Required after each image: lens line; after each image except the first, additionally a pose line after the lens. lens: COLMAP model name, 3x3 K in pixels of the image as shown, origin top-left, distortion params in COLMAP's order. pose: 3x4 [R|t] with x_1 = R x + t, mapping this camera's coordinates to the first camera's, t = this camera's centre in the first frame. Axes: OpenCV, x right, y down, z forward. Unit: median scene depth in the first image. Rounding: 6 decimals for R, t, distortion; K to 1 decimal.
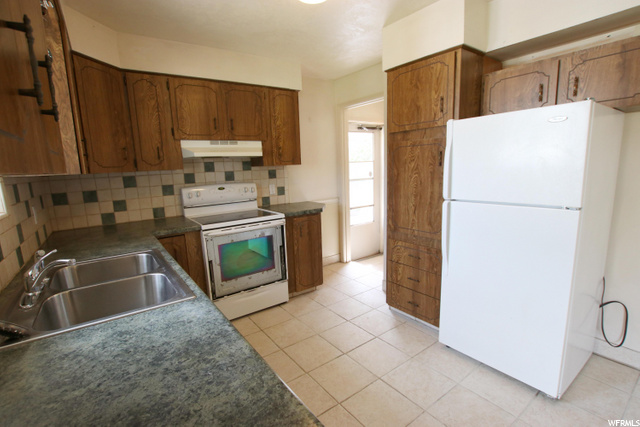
lens RADIAL K [[317.9, 0, 320.0], [0, 317.9, 213.5], [0, 0, 1]] dist [-0.015378, -0.000881]
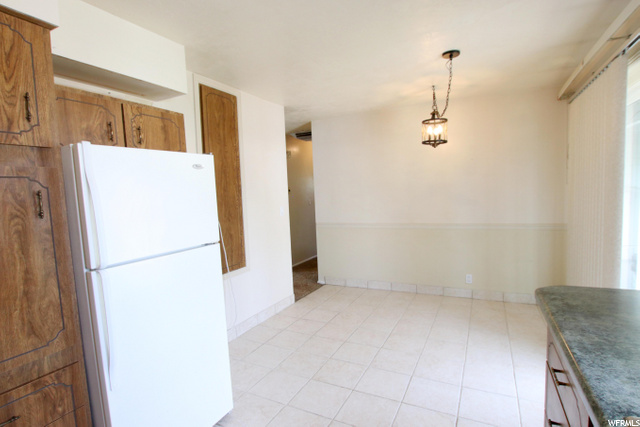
lens RADIAL K [[317.9, 0, 320.0], [0, 317.9, 213.5], [0, 0, 1]] dist [-0.015378, -0.000881]
pose [[-0.452883, -0.006976, 0.891543, -0.510493], [0.193530, 0.975358, 0.105941, -0.195658], [-0.870312, 0.220520, -0.440372, 1.311896]]
